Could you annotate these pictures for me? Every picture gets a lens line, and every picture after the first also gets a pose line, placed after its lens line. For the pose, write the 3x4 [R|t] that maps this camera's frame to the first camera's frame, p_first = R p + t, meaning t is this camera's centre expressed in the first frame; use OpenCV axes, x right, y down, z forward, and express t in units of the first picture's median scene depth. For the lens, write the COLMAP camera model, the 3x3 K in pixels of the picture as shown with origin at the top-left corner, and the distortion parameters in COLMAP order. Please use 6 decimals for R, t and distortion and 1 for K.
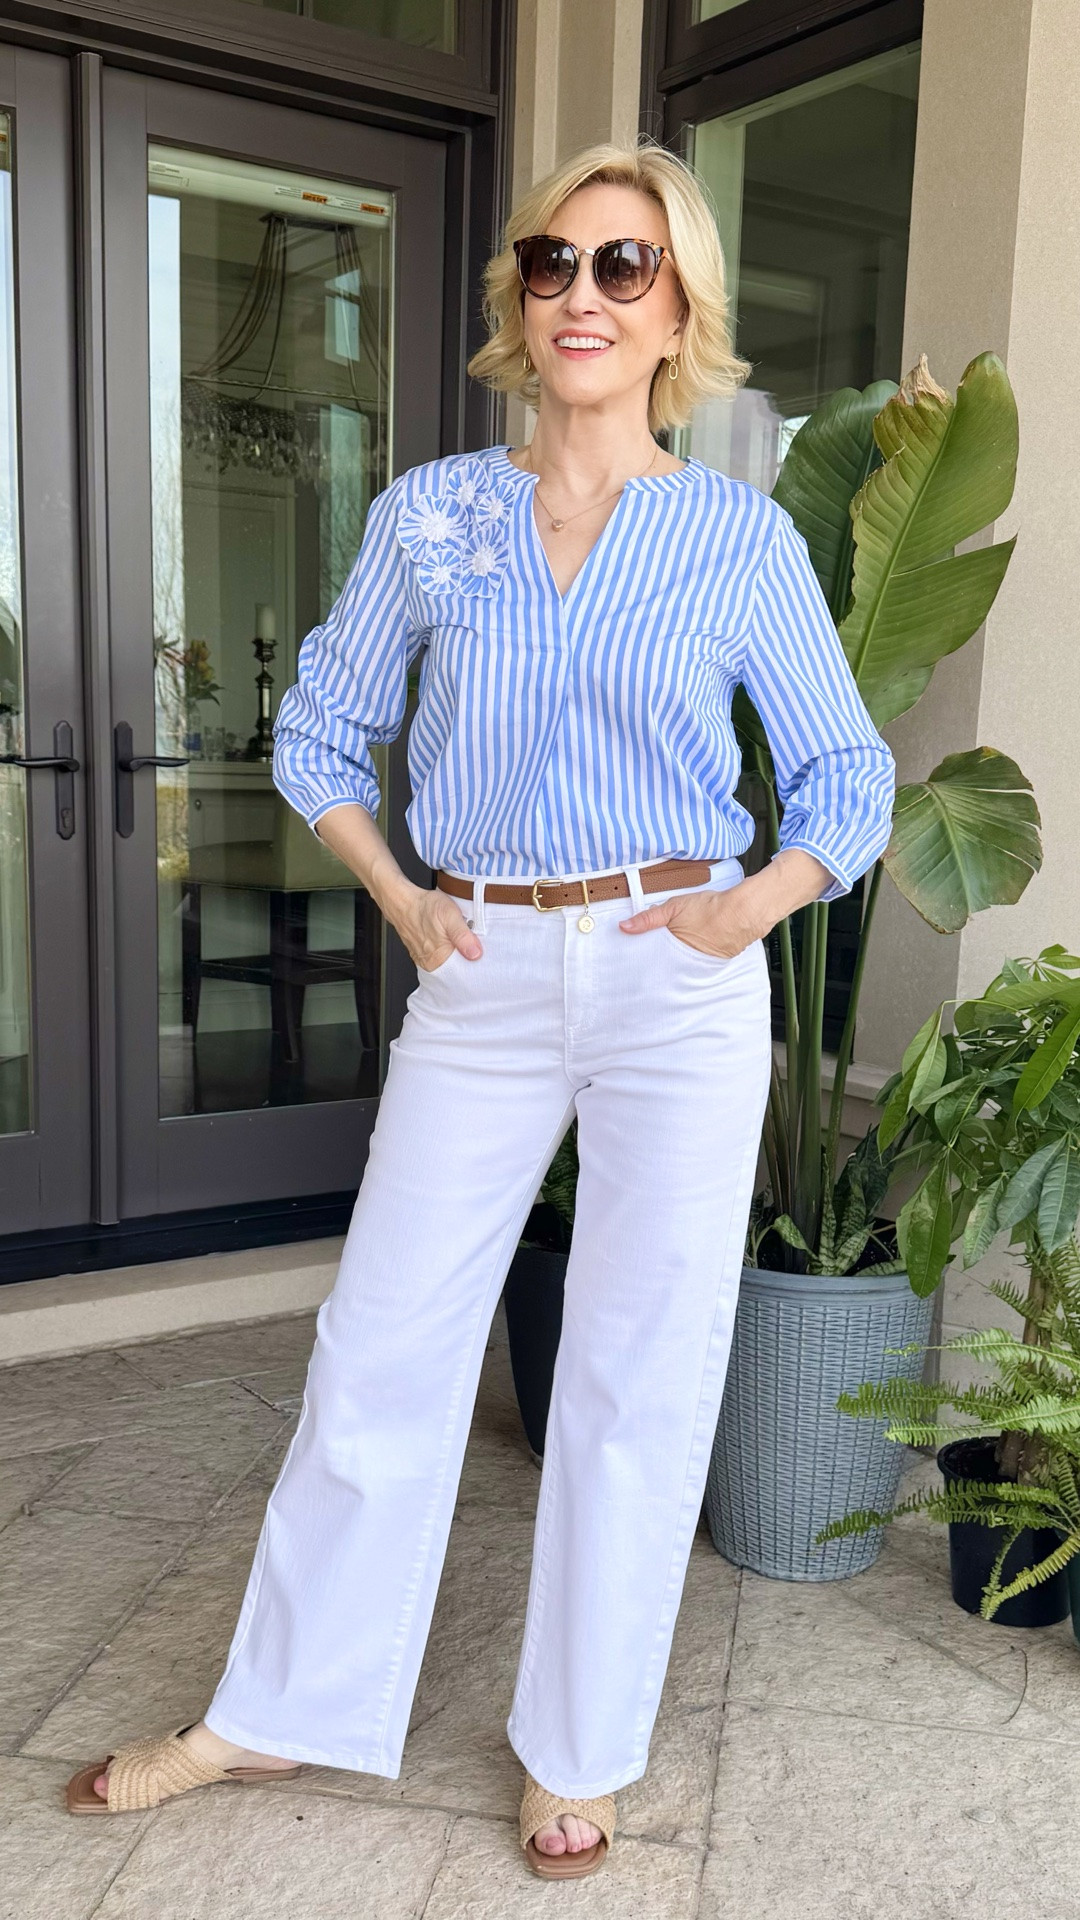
lens RADIAL K [[1881.4, 0, 506.8], [0, 1881.4, 1080.6], [0, 0, 1]] dist [0.265464, -0.540728]
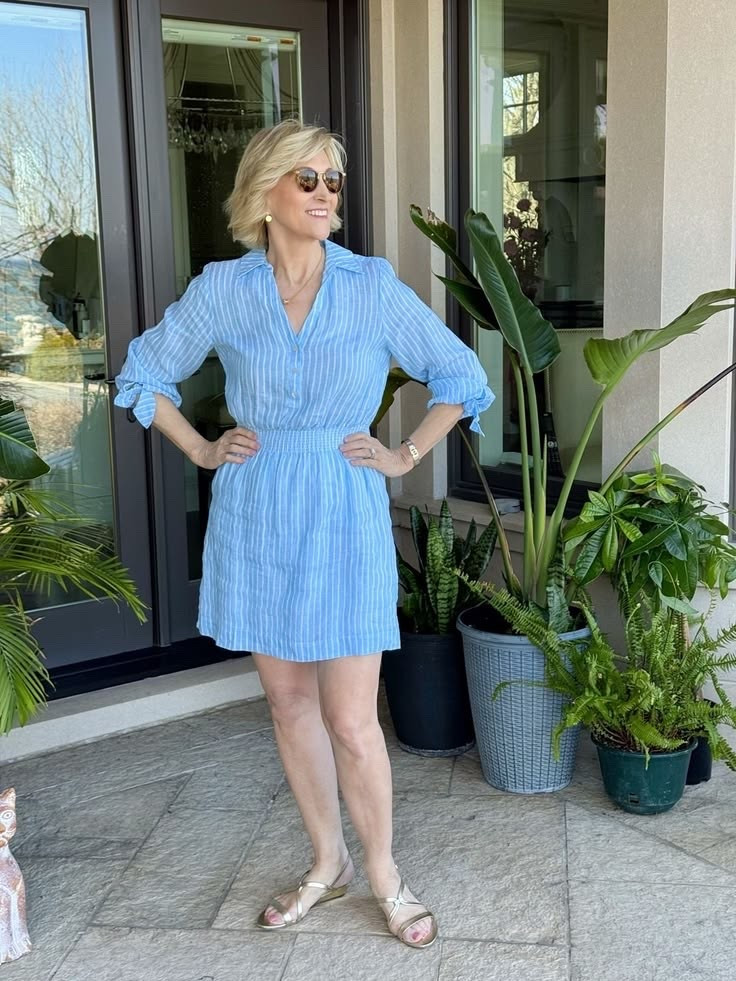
lens RADIAL K [[1377.0, 0, 383.7], [0, 1377.0, 494.6], [0, 0, 1]] dist [0.282944, -0.557564]
pose [[0.996868, -0.058114, 0.053639, -0.116390], [0.058803, 0.998205, -0.011362, -0.051986], [-0.052883, 0.014480, 0.998496, -0.374424]]
